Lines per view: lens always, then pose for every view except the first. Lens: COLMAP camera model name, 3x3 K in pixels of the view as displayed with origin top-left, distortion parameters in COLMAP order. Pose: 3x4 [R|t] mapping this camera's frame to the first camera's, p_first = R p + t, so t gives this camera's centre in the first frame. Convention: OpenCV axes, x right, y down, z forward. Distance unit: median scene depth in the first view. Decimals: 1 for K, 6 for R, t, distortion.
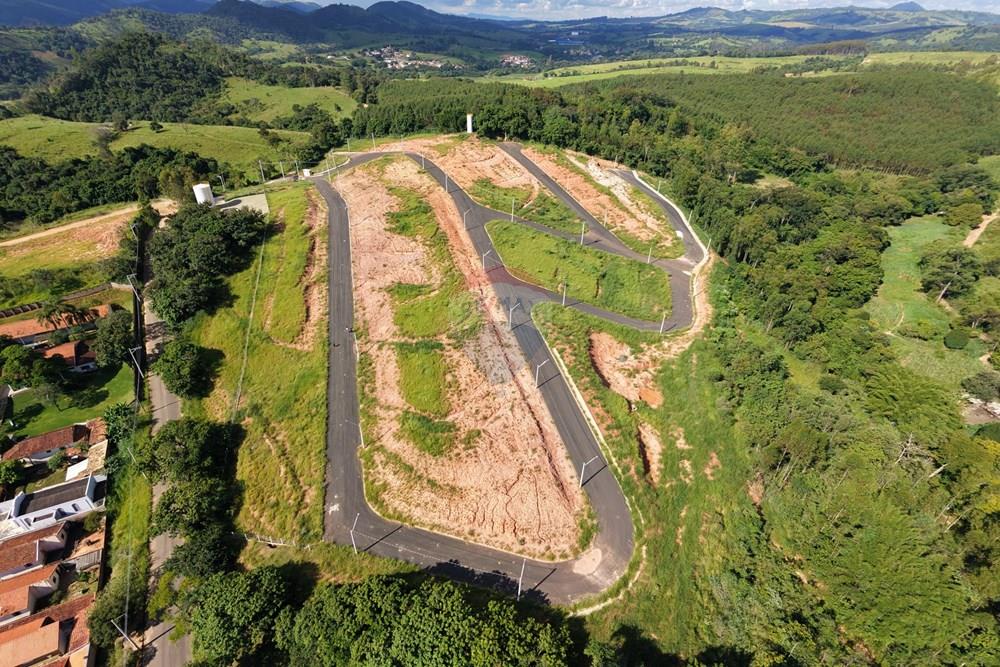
lens RADIAL K [[479.5, 0, 495.9], [0, 479.5, 332.9], [0, 0, 1]] dist [-0.003092, 0.003390]
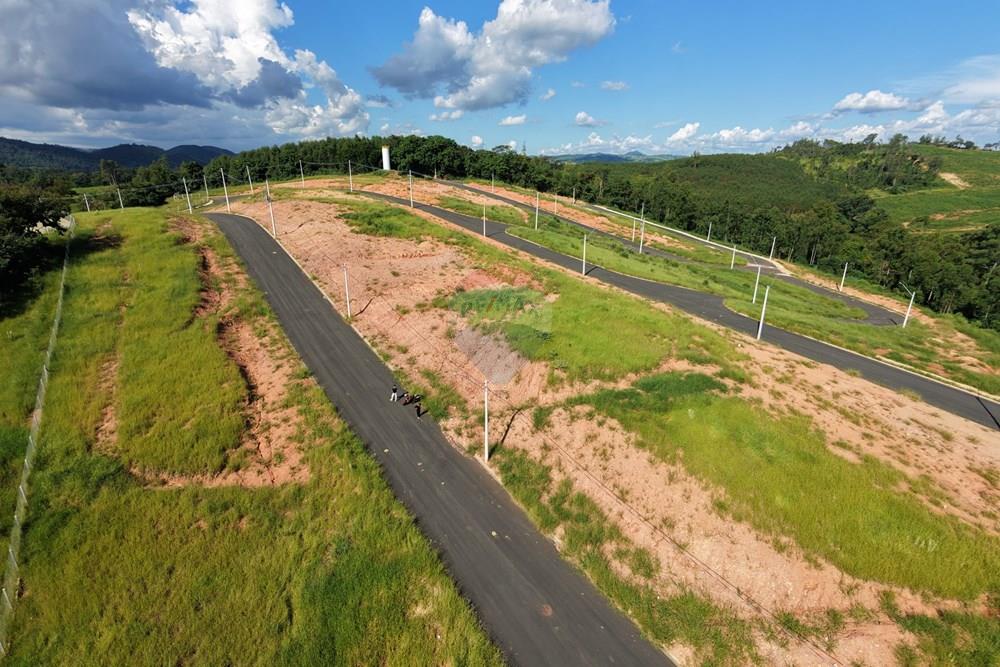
lens RADIAL K [[479.5, 0, 496.0], [0, 479.5, 330.2], [0, 0, 1]] dist [-0.003092, 0.003390]
pose [[0.935898, -0.119595, 0.331348, -0.357069], [0.198000, 0.956556, -0.214001, 0.033935], [-0.291359, 0.265891, 0.918919, 0.670242]]
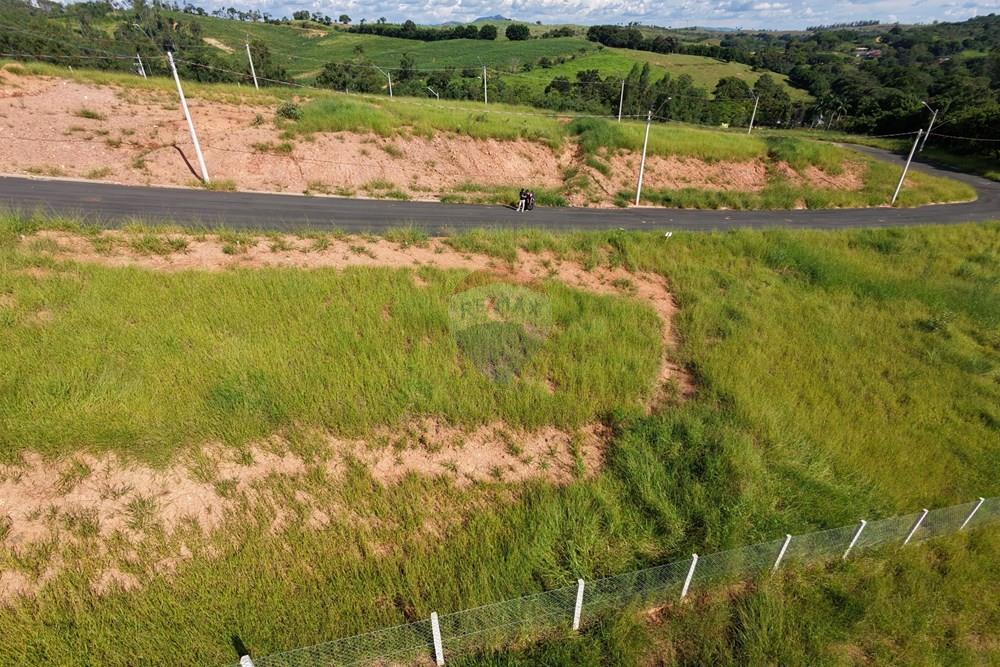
lens RADIAL K [[479.5, 0, 501.5], [0, 479.5, 333.5], [0, 0, 1]] dist [-0.003092, 0.003390]
pose [[-0.065112, -0.527089, 0.847312, -0.569721], [0.551641, 0.688558, 0.470723, -0.087431], [-0.831536, 0.498062, 0.245930, 1.001576]]
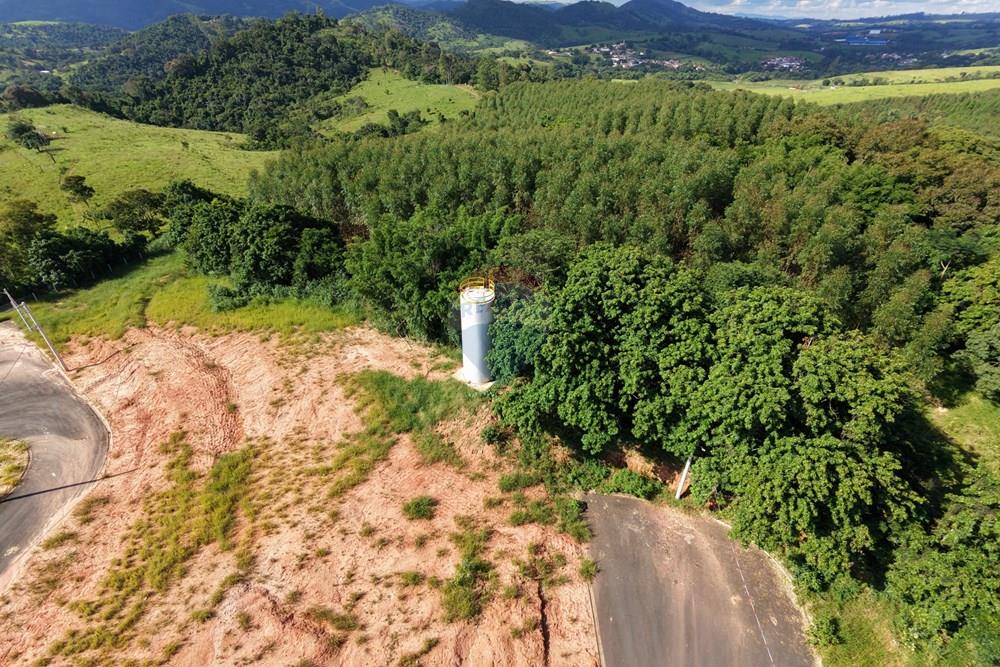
lens RADIAL K [[479.5, 0, 498.3], [0, 479.5, 330.7], [0, 0, 1]] dist [-0.003092, 0.003390]
pose [[0.904938, 0.227617, -0.359552, 0.025590], [-0.229765, 0.972528, 0.037382, -0.908030], [0.358184, 0.048784, 0.932376, 1.724796]]
